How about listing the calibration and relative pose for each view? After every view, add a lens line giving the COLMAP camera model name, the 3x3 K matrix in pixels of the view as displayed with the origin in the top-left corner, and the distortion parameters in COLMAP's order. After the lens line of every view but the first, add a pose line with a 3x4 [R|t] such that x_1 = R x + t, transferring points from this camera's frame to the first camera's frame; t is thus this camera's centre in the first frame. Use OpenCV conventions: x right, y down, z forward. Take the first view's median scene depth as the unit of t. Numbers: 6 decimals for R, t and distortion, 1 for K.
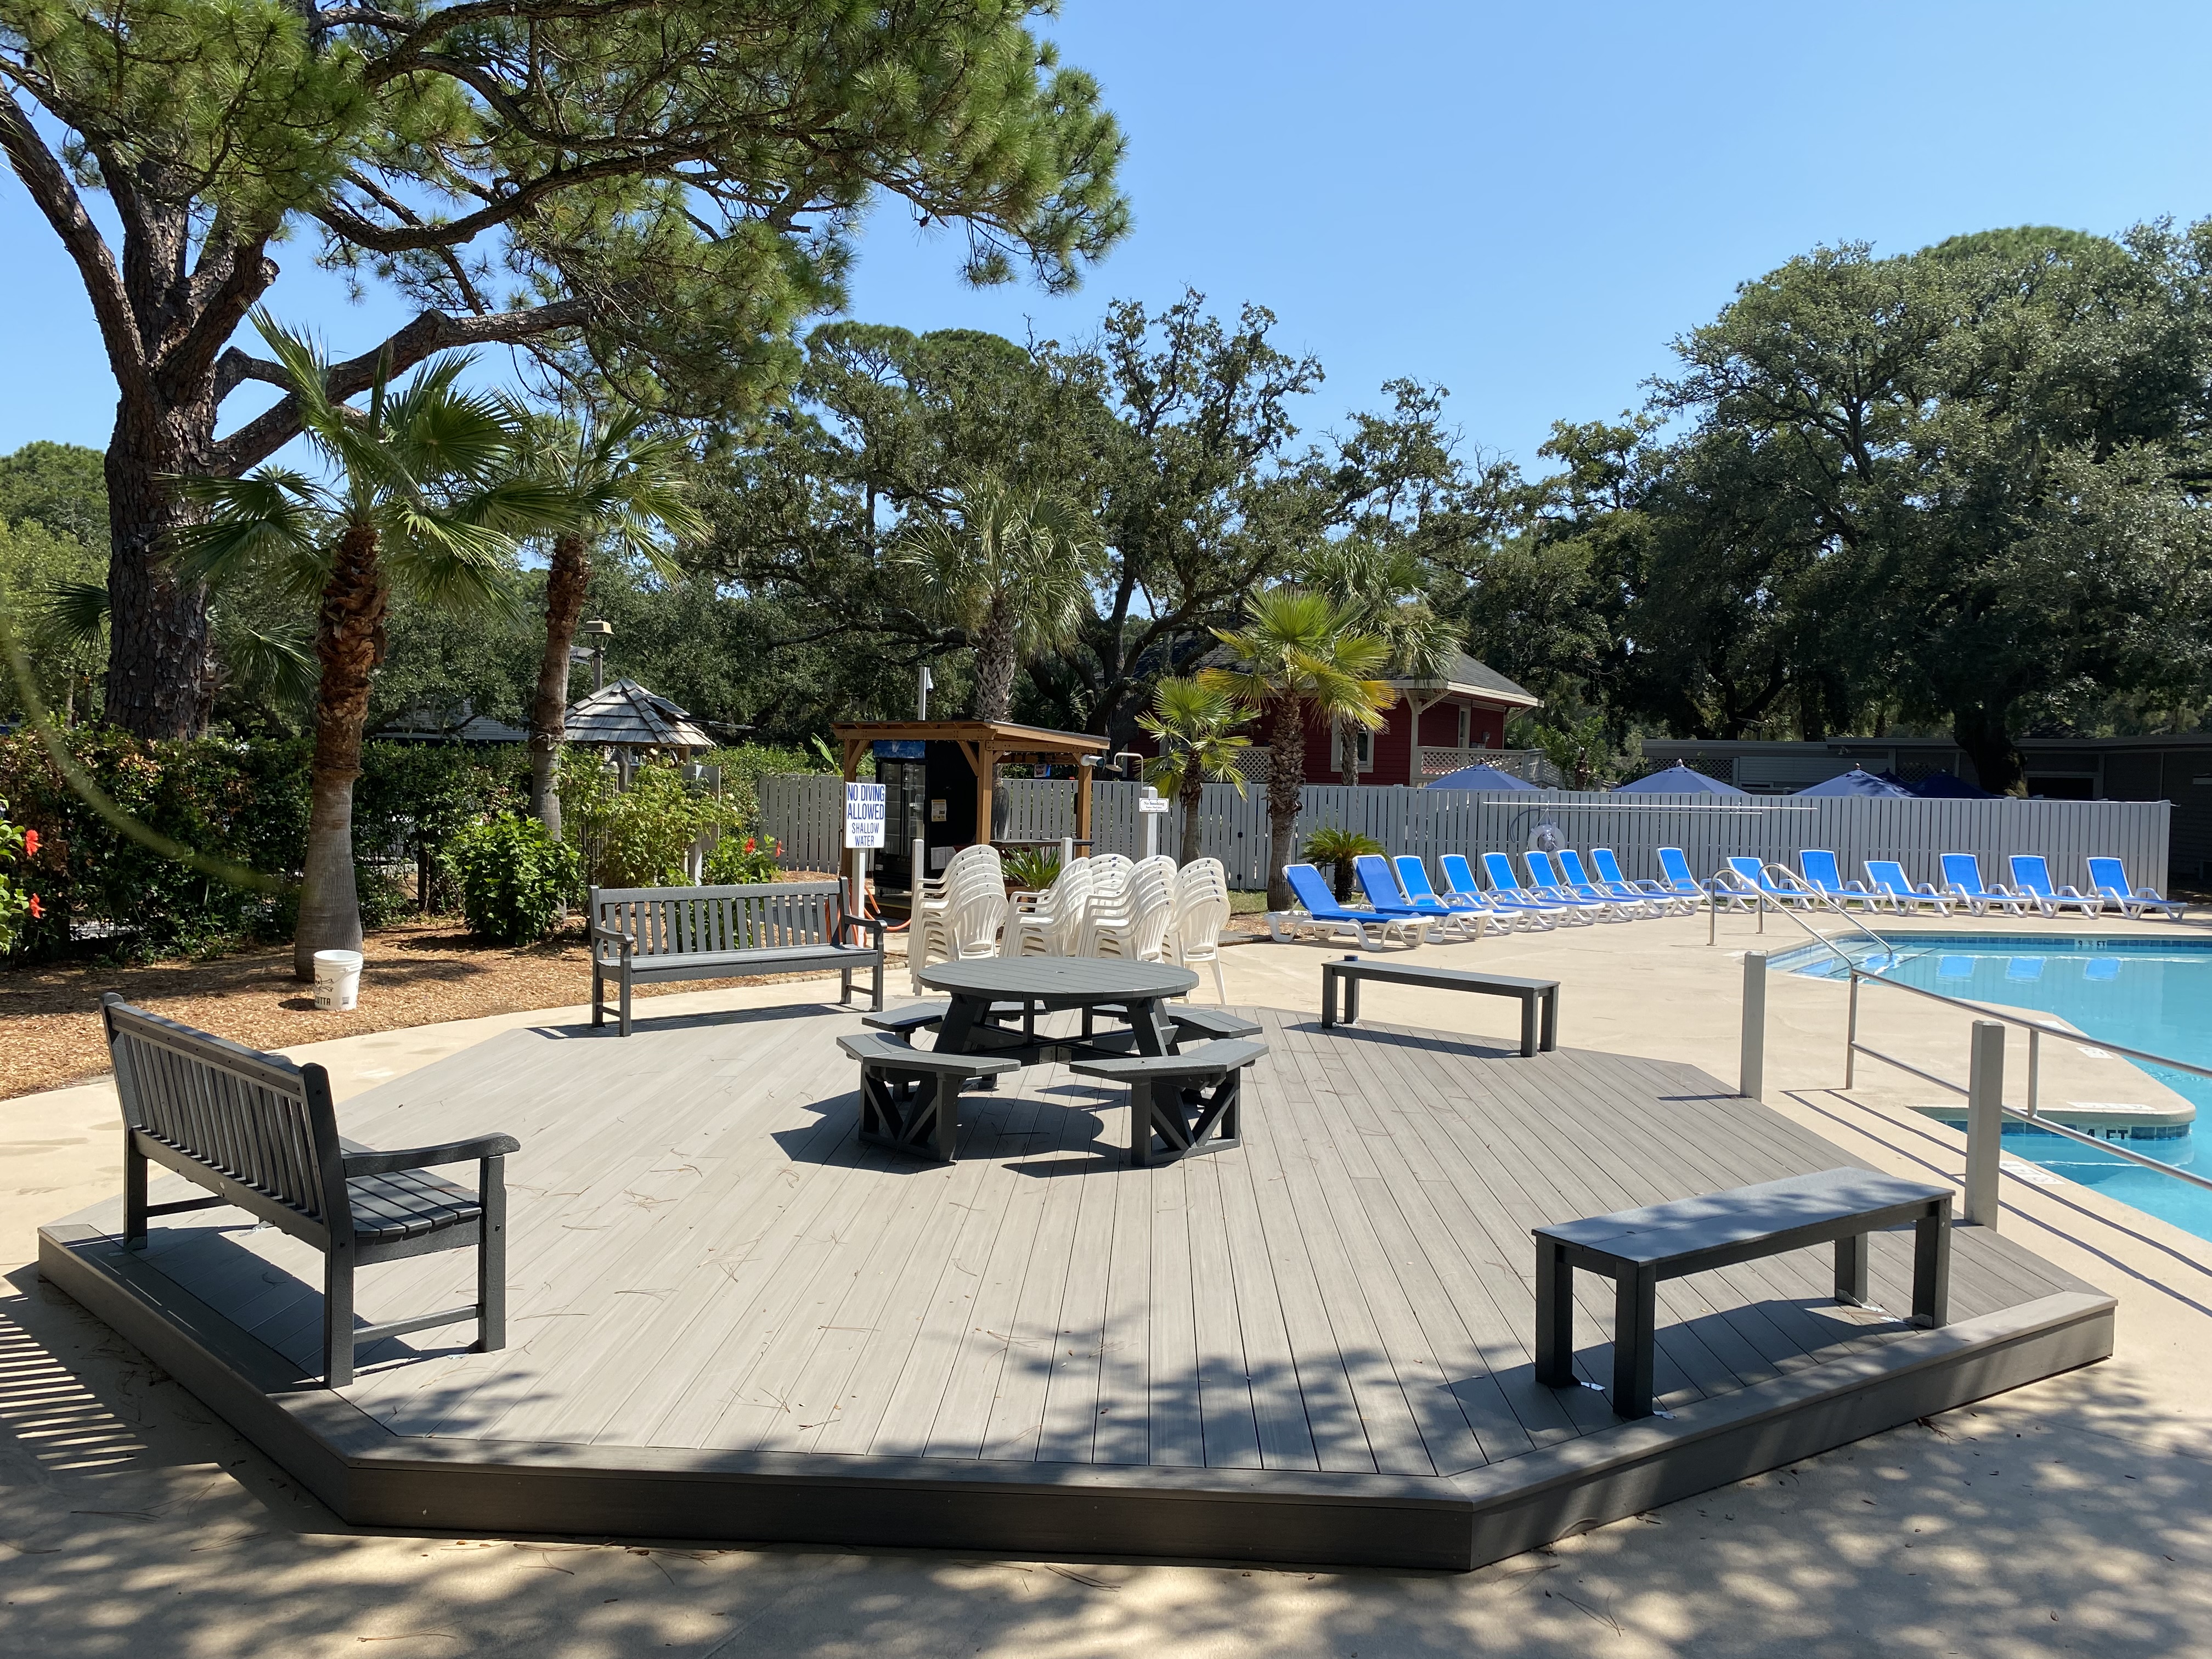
lens RADIAL K [[1690.3, 0, 1103.4], [0, 1690.3, 837.3], [0, 0, 1]] dist [0.008296, -0.022147]
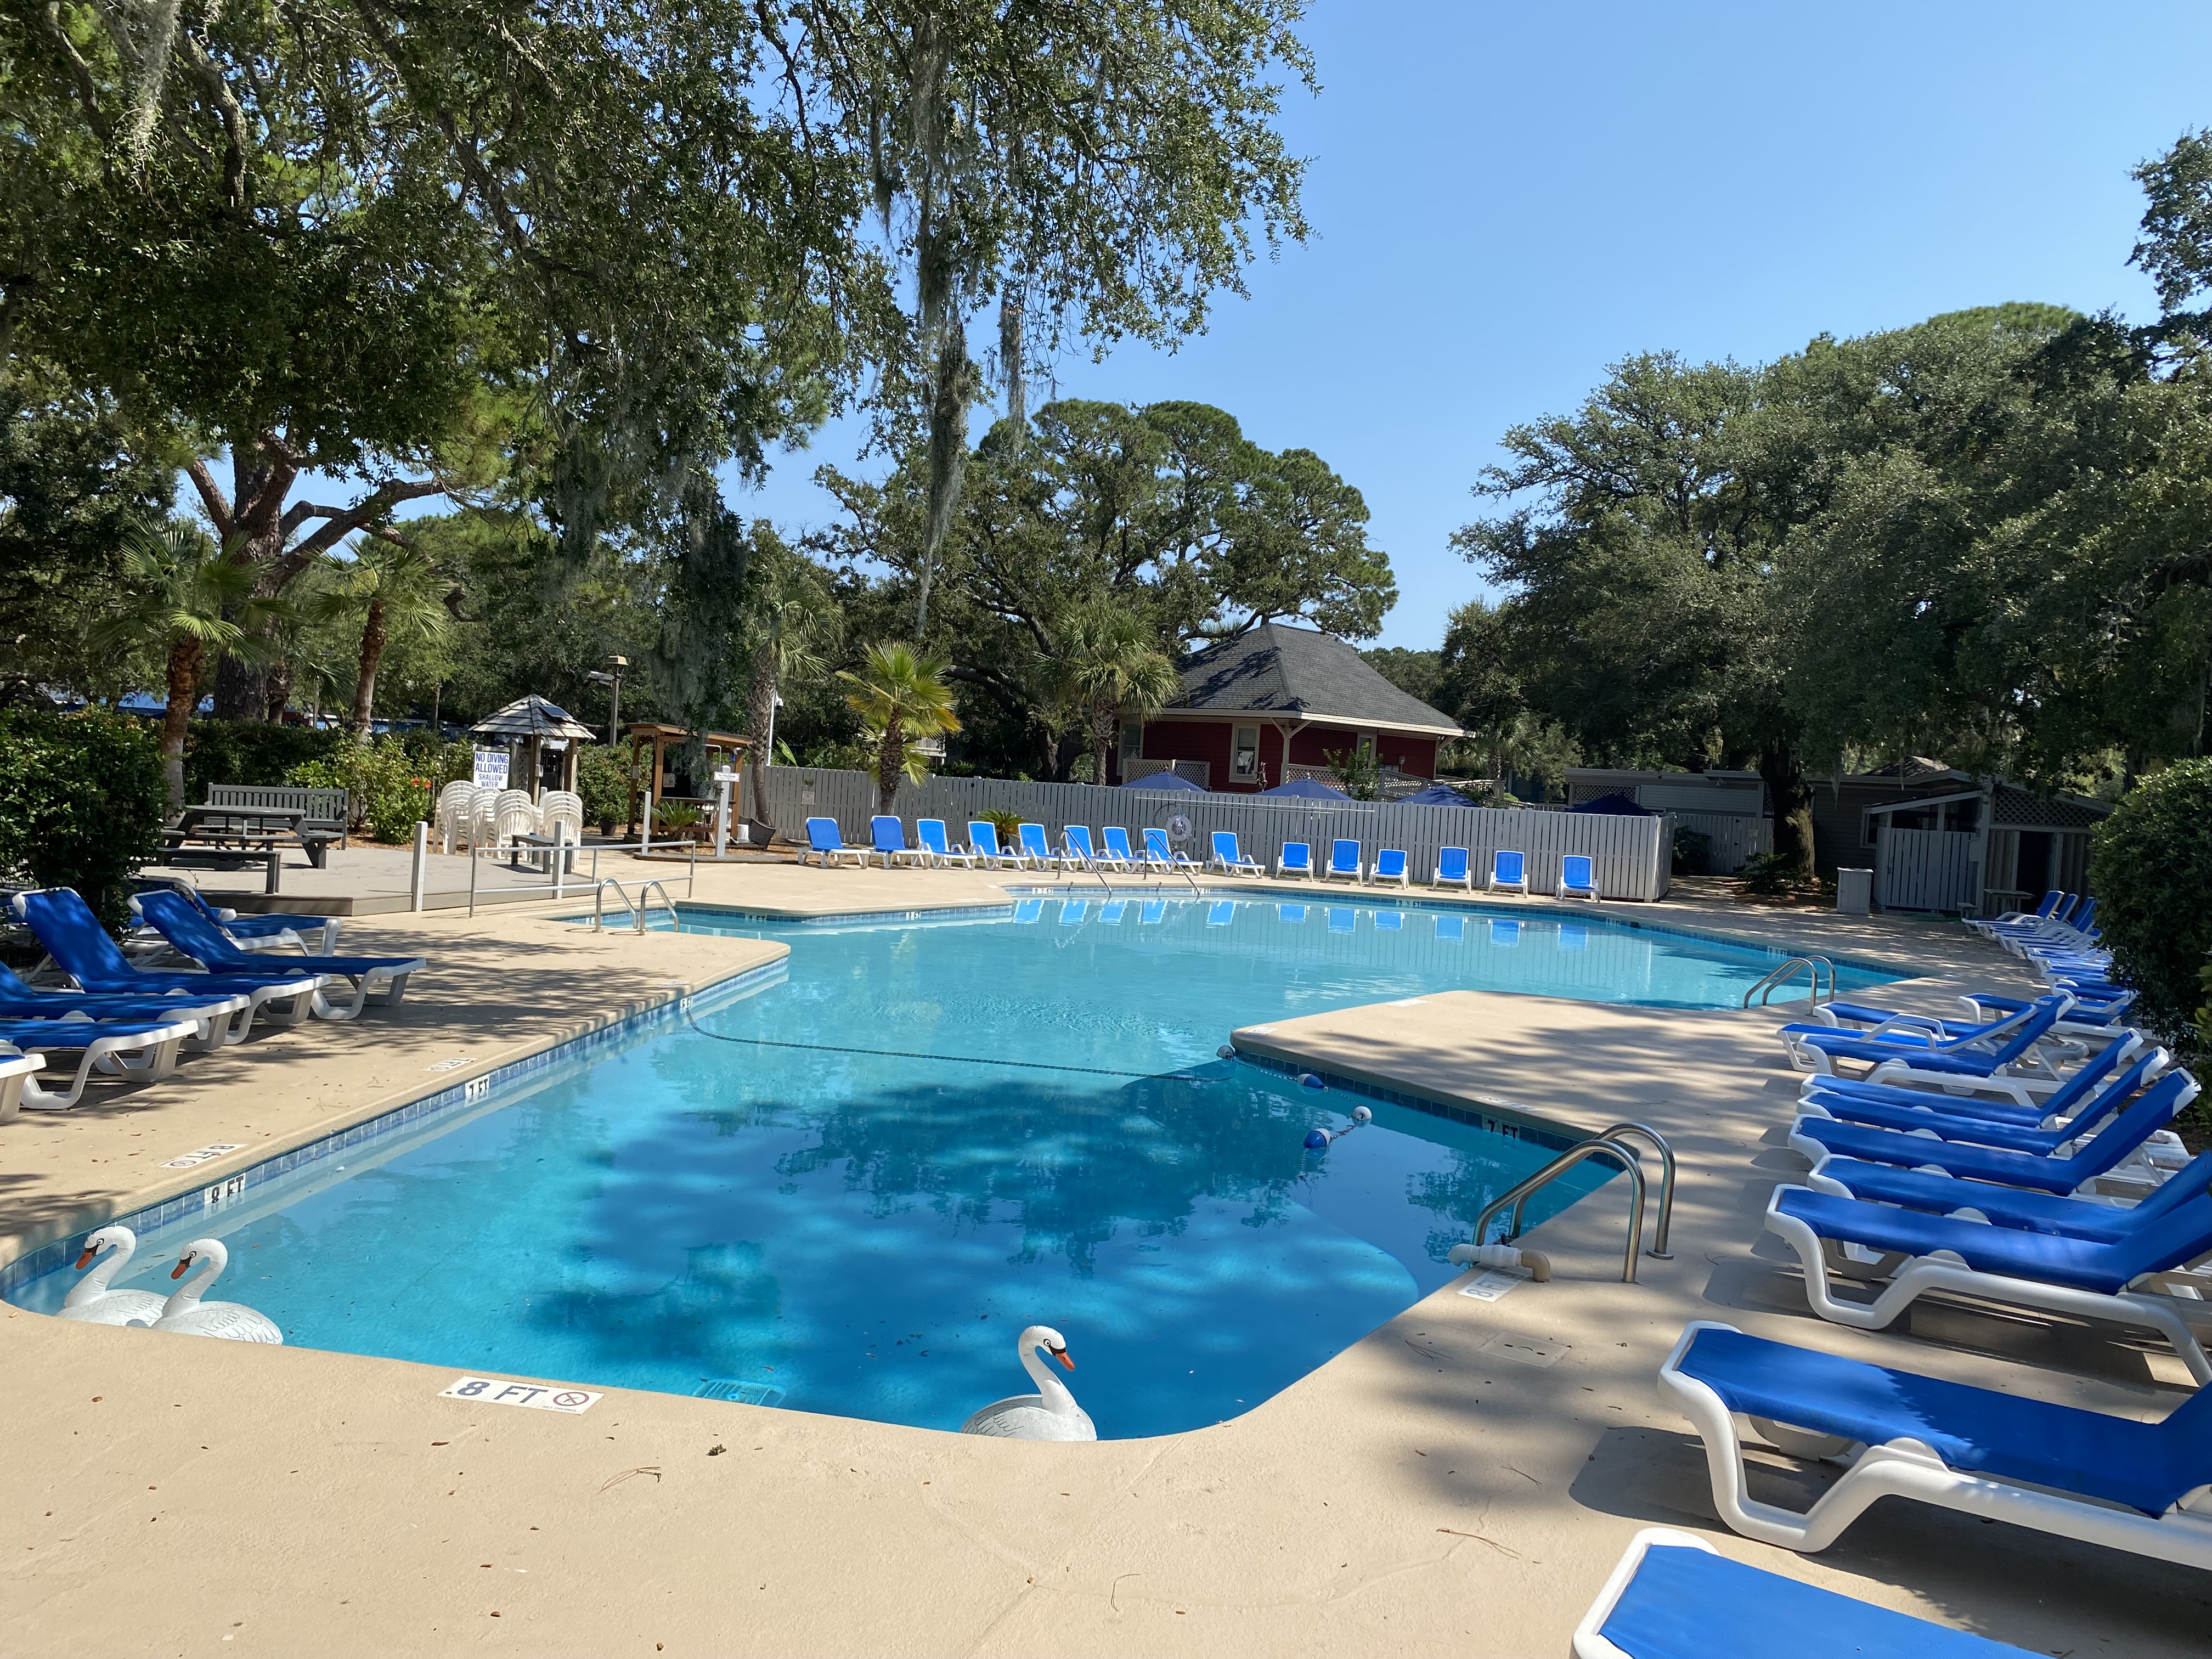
lens RADIAL K [[1690.3, 0, 1111.2], [0, 1690.3, 827.1], [0, 0, 1]] dist [0.008296, -0.022147]
pose [[0.963277, 0.040945, -0.265369, 0.924189], [-0.046671, 0.998793, -0.015305, 0.041921], [0.264422, 0.027128, 0.964025, -0.547219]]
